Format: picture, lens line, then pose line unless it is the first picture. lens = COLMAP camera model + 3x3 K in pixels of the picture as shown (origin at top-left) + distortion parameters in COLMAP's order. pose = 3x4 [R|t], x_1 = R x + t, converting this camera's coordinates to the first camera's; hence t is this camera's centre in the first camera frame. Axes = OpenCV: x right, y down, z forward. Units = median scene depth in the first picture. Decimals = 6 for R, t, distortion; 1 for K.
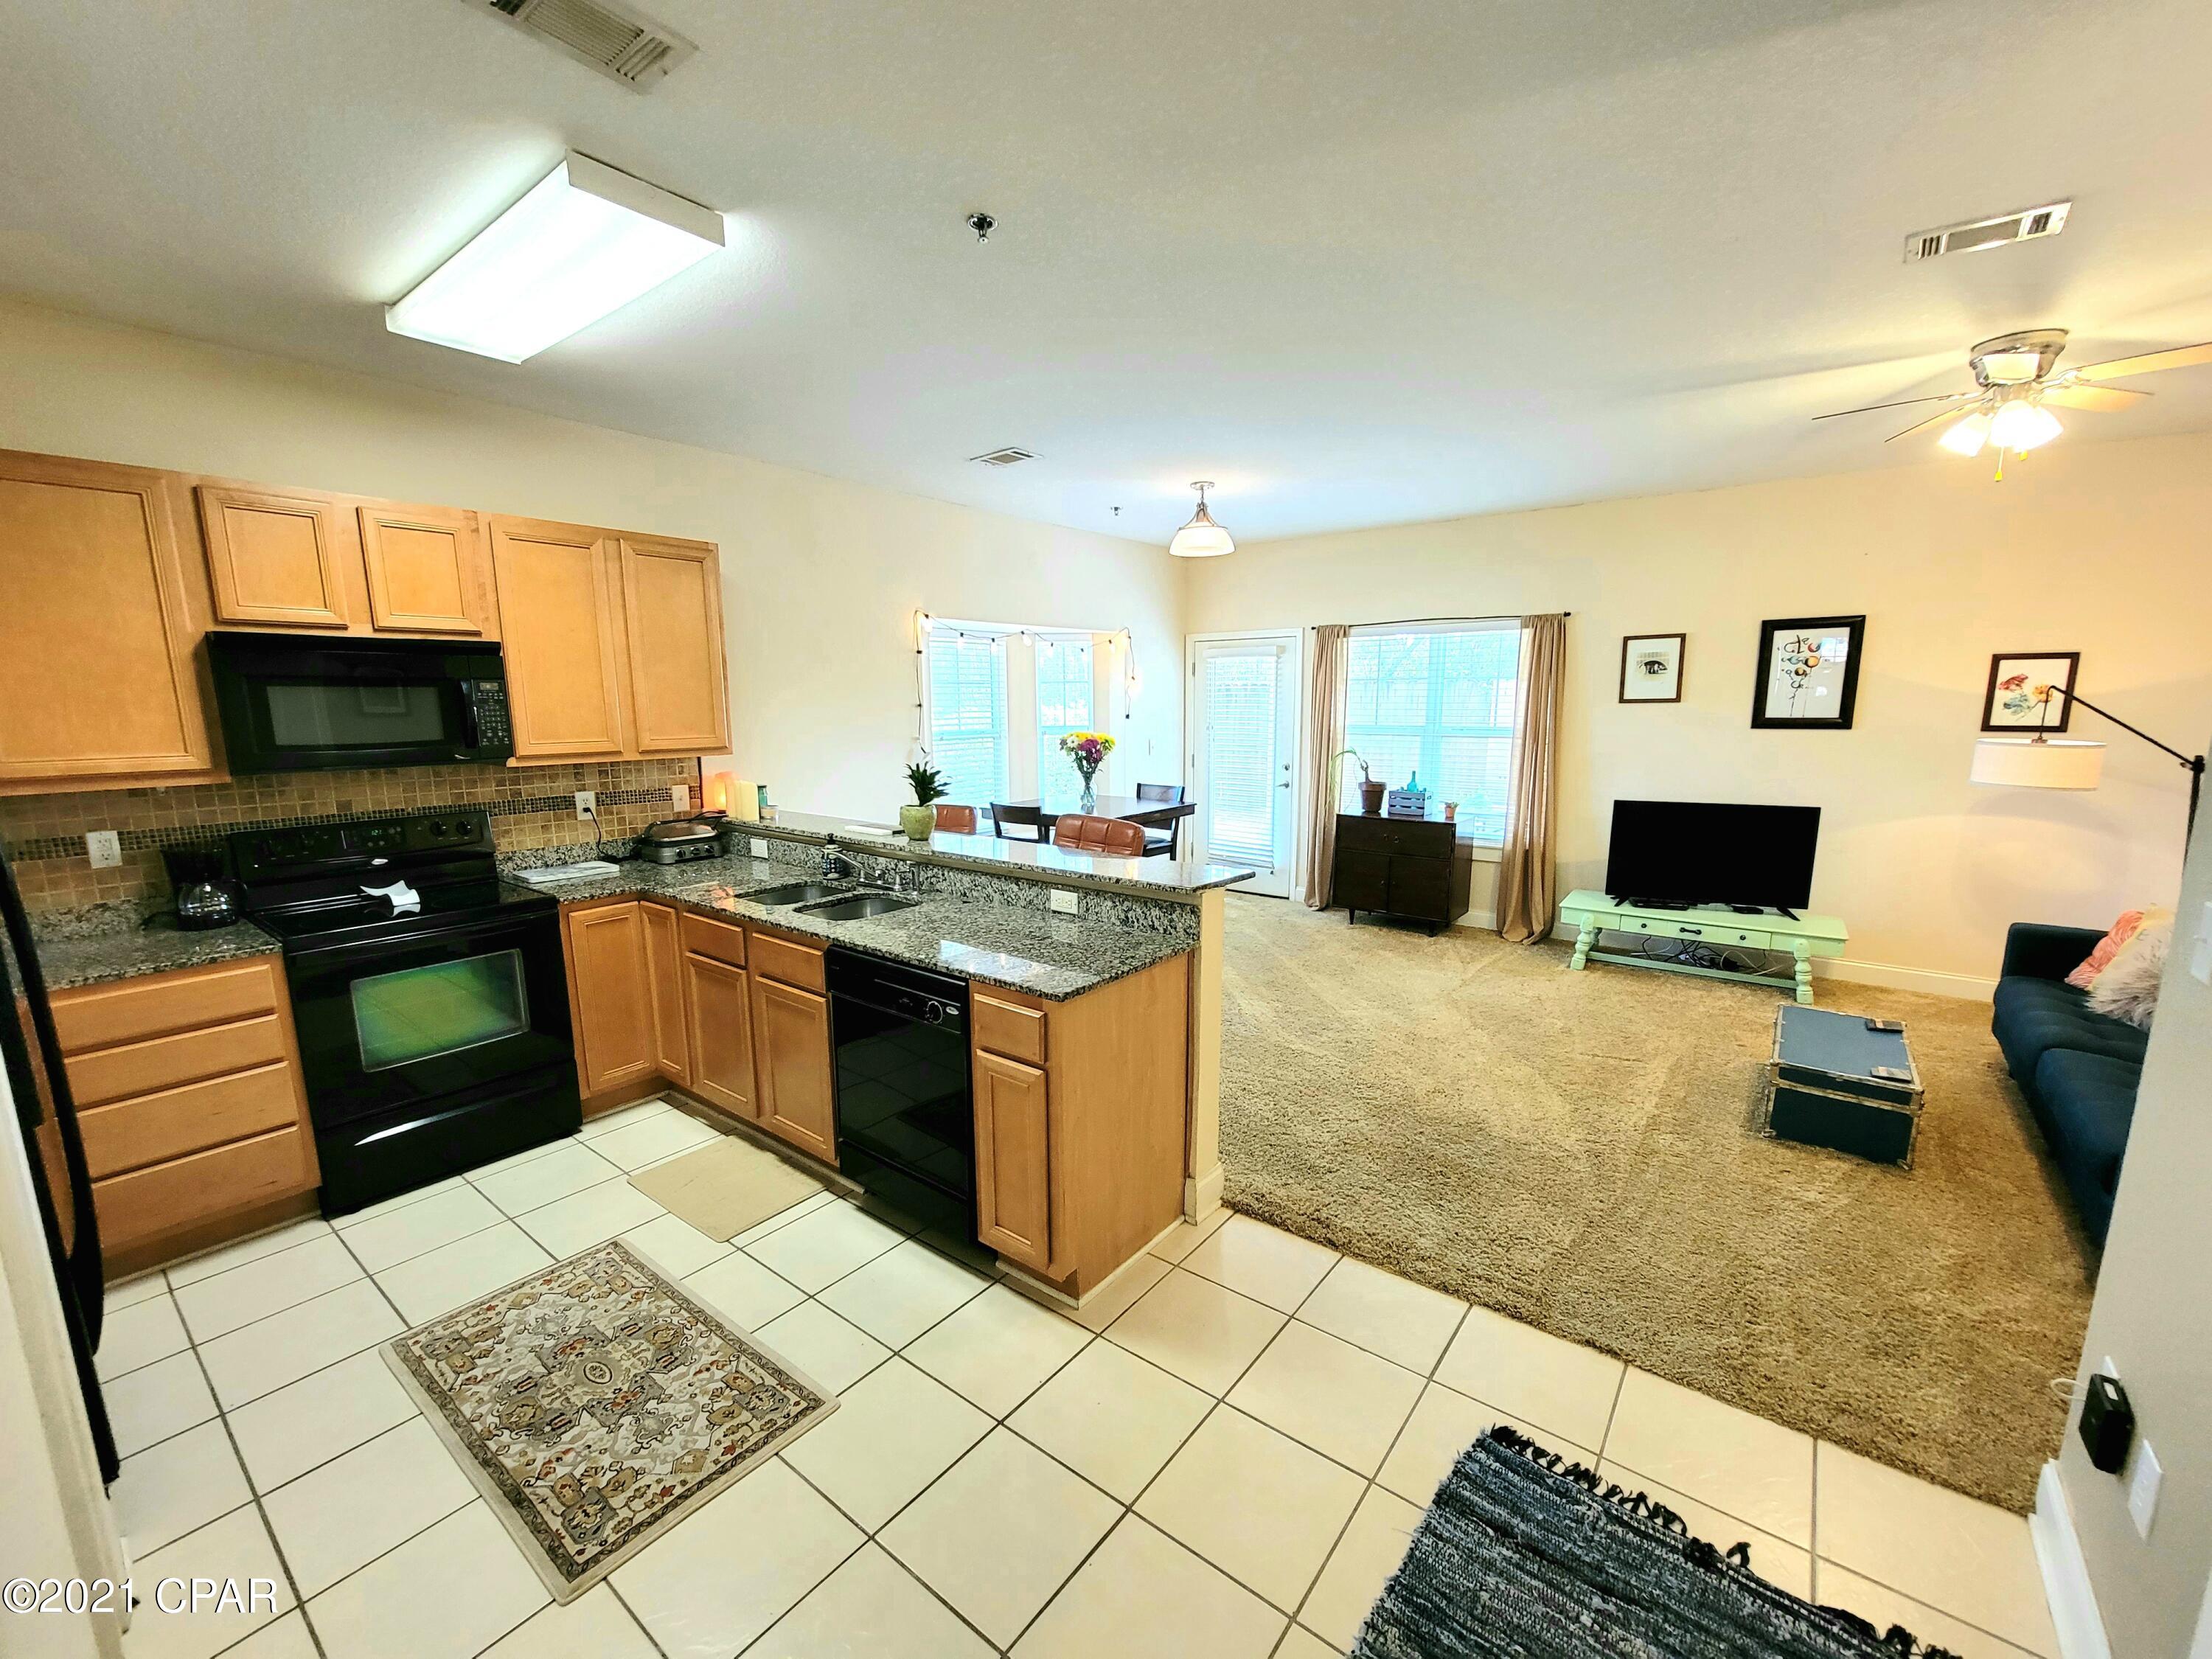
lens RADIAL K [[902.4, 0, 1090.6], [0, 902.4, 858.8], [0, 0, 1]] dist [-0.002678, 0.000390]
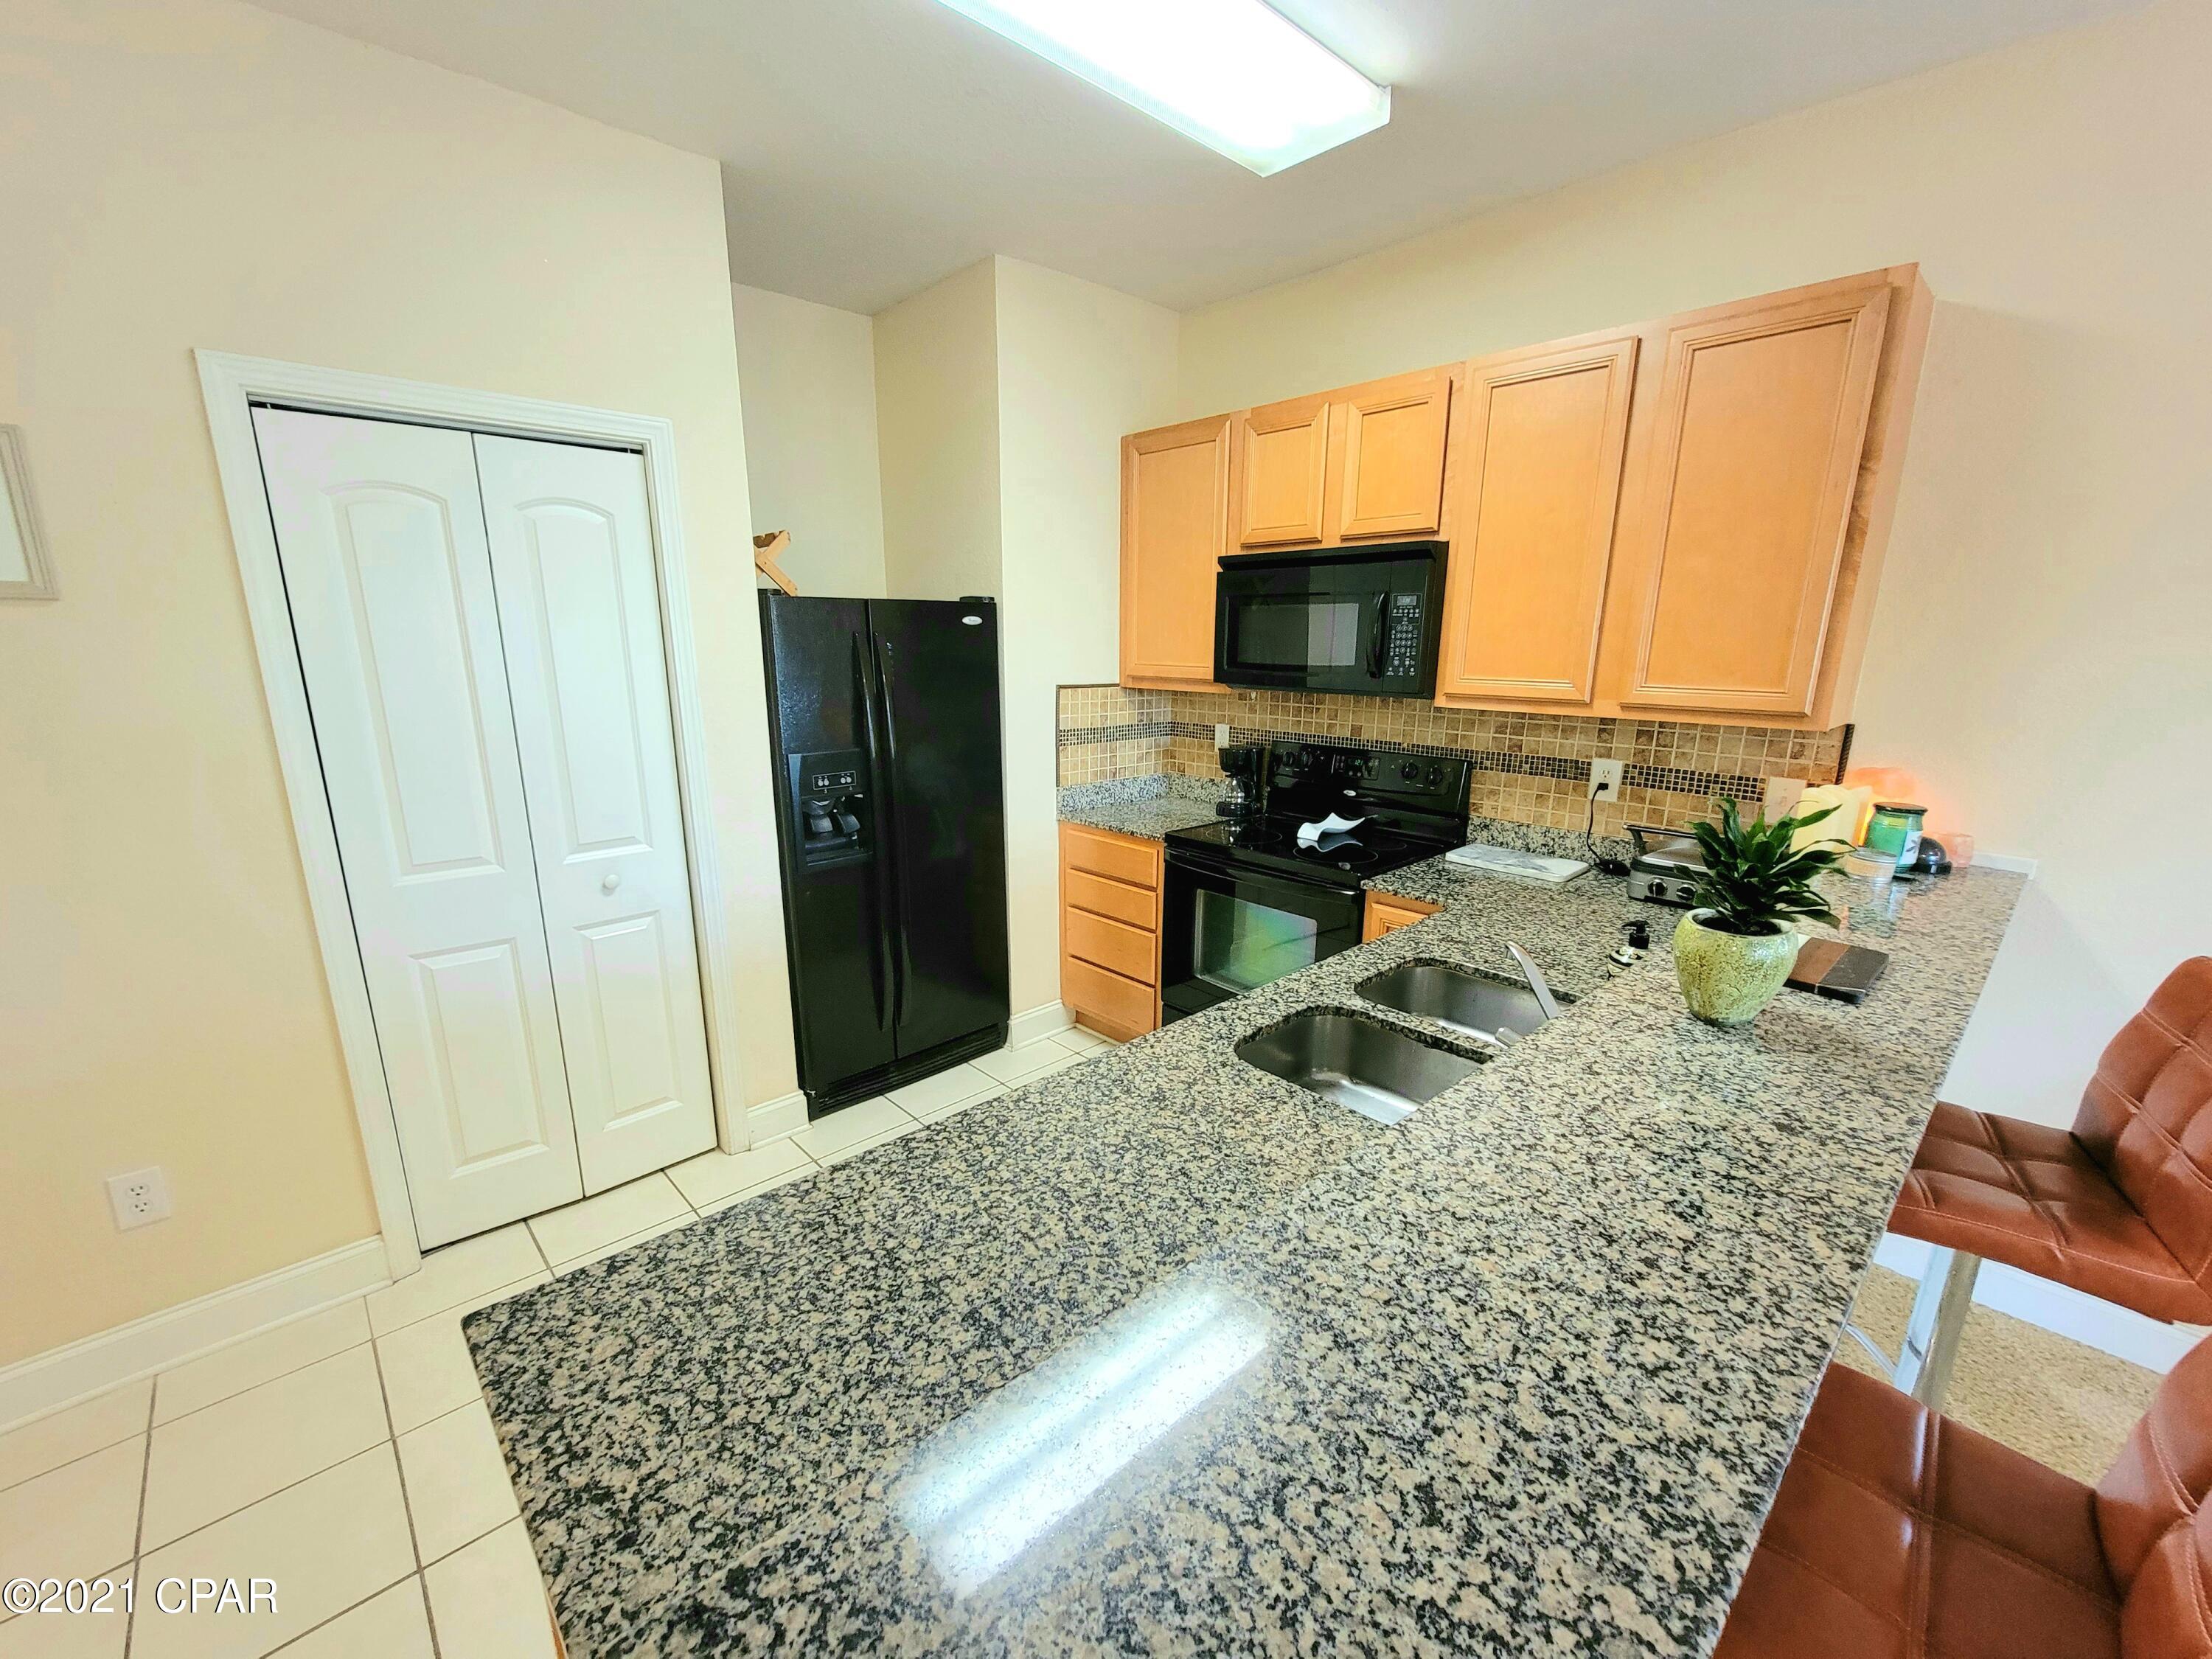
lens RADIAL K [[902.4, 0, 1098.6], [0, 902.4, 857.0], [0, 0, 1]] dist [-0.002678, 0.000390]
pose [[-0.150334, 0.244005, -0.958051, 0.114154], [-0.175061, 0.947180, 0.268706, -0.090266], [0.973013, 0.208113, -0.099678, 0.542062]]
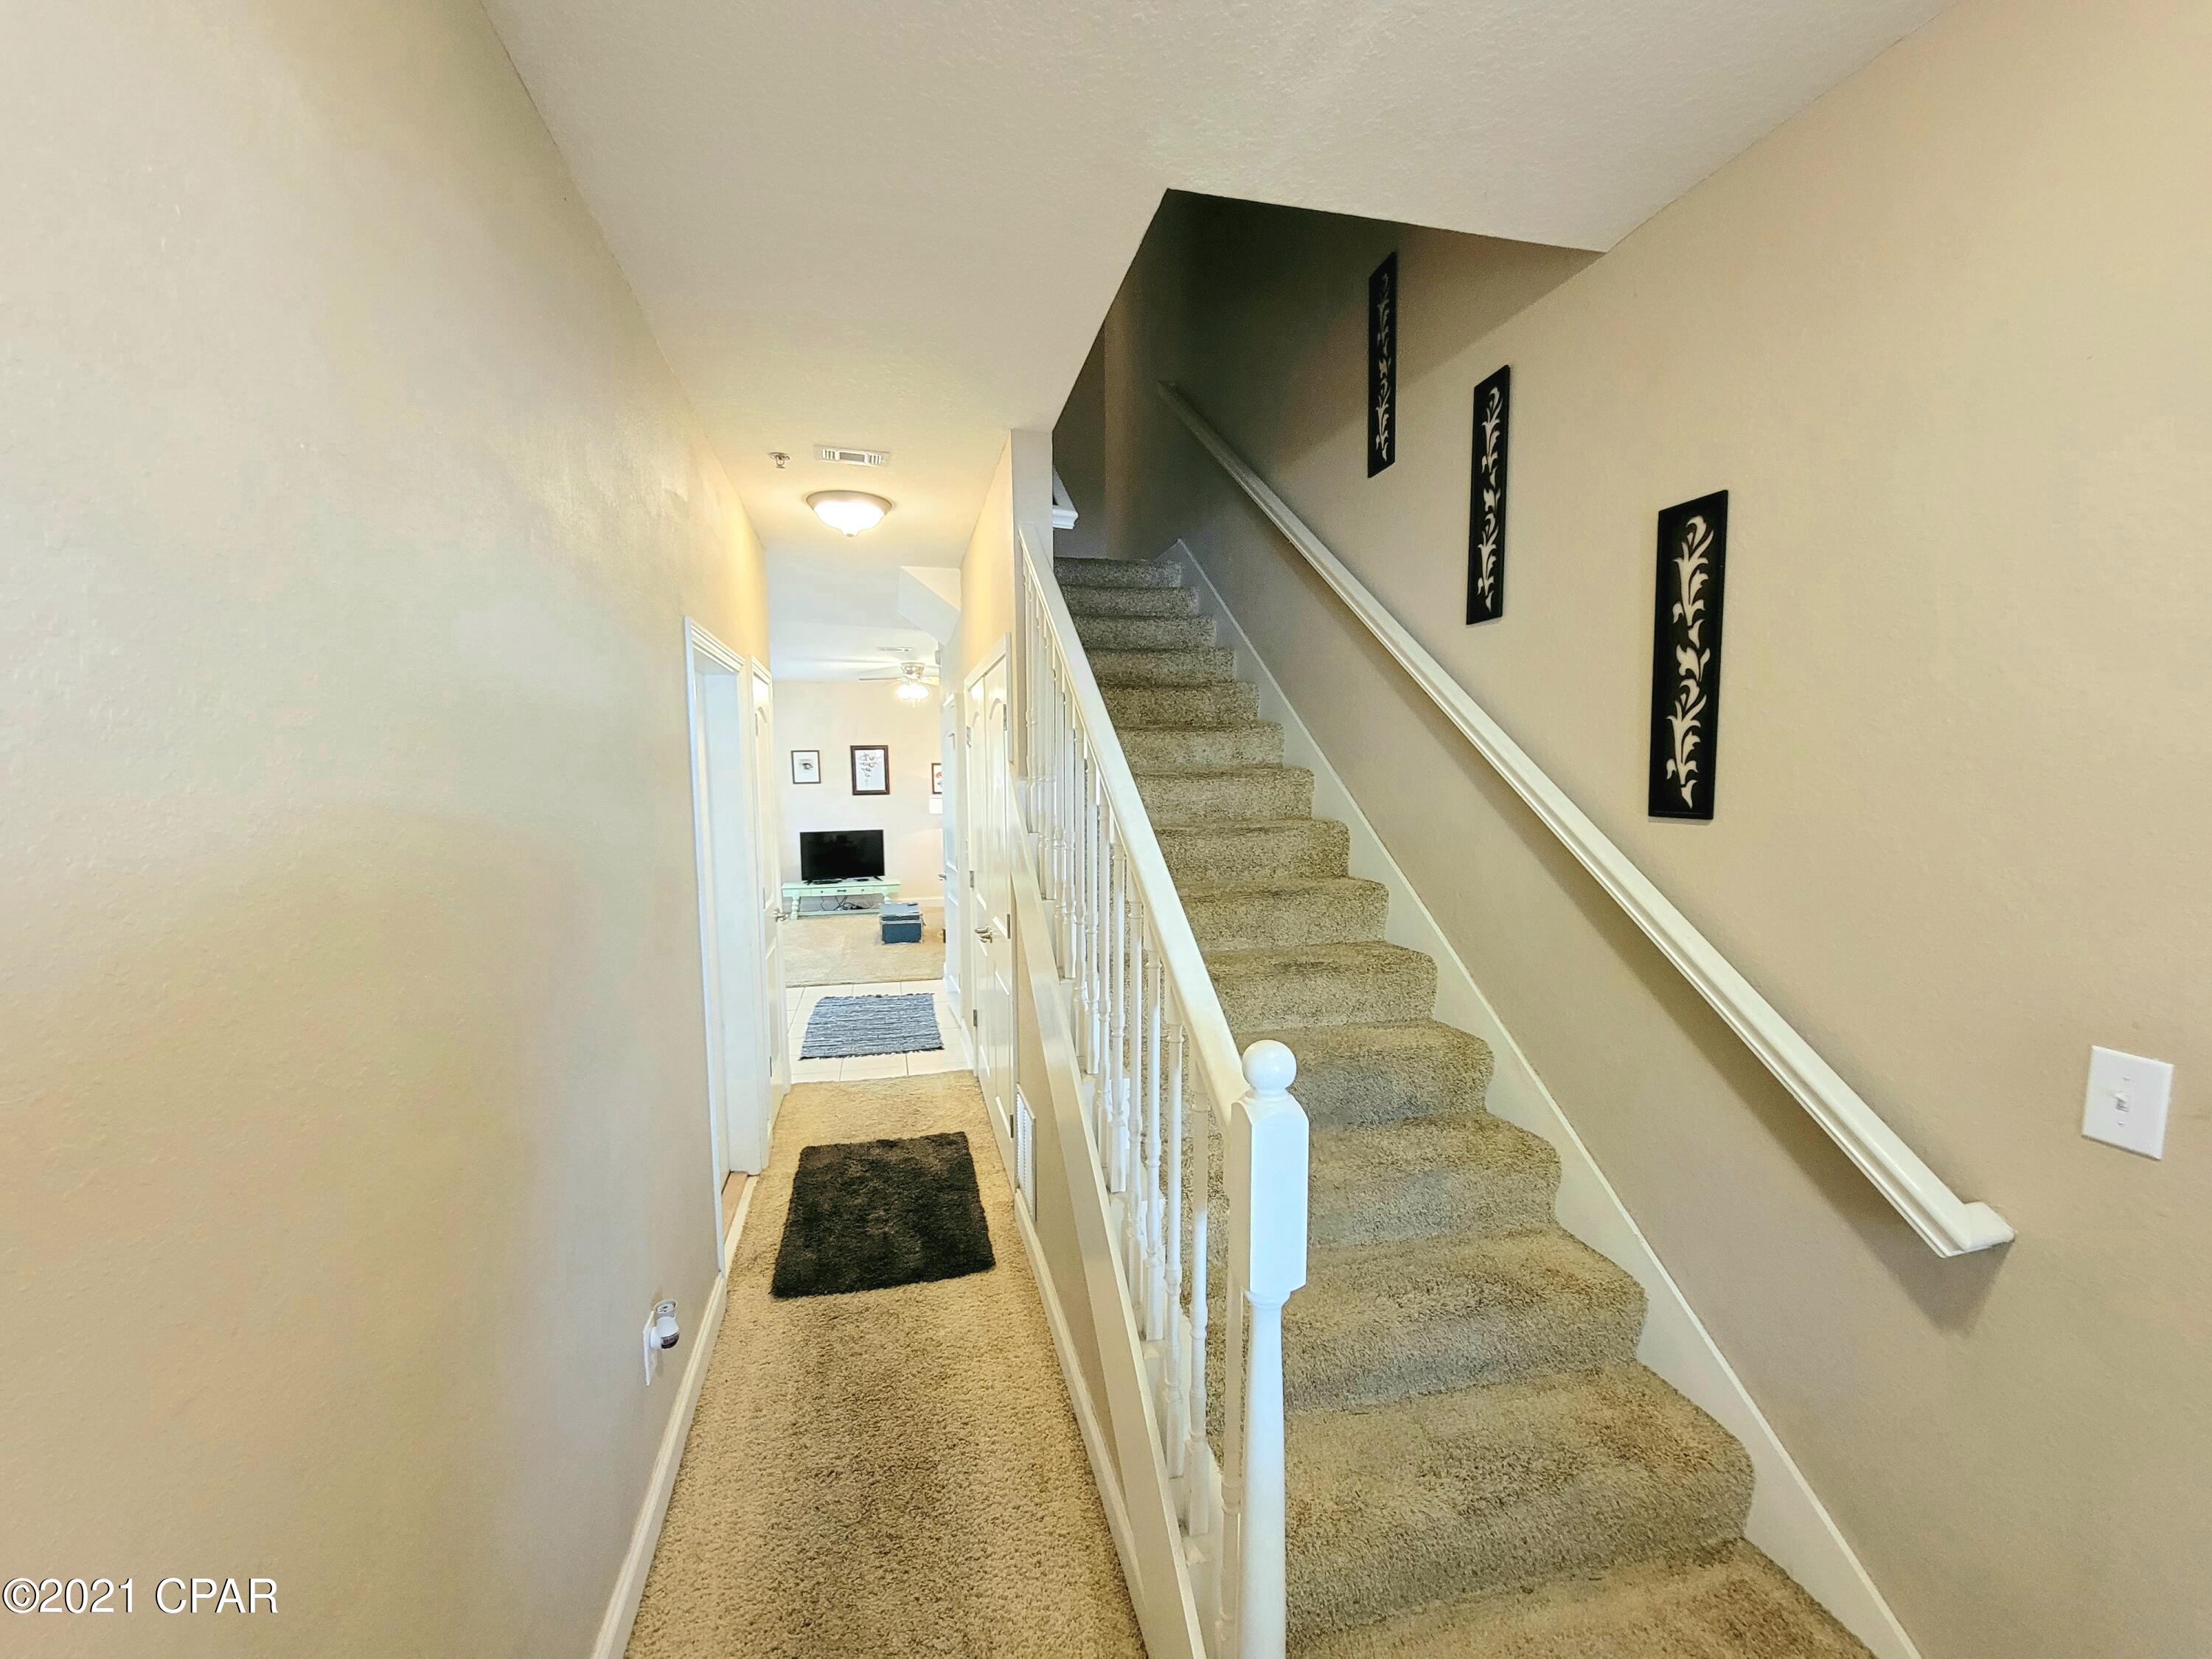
lens RADIAL K [[902.4, 0, 1106.0], [0, 902.4, 839.8], [0, 0, 1]] dist [-0.002678, 0.000390]
pose [[0.604507, -0.058760, 0.794430, -0.593741], [0.140890, 0.989440, -0.034023, 0.114038], [-0.784042, 0.132494, 0.606402, -0.735511]]
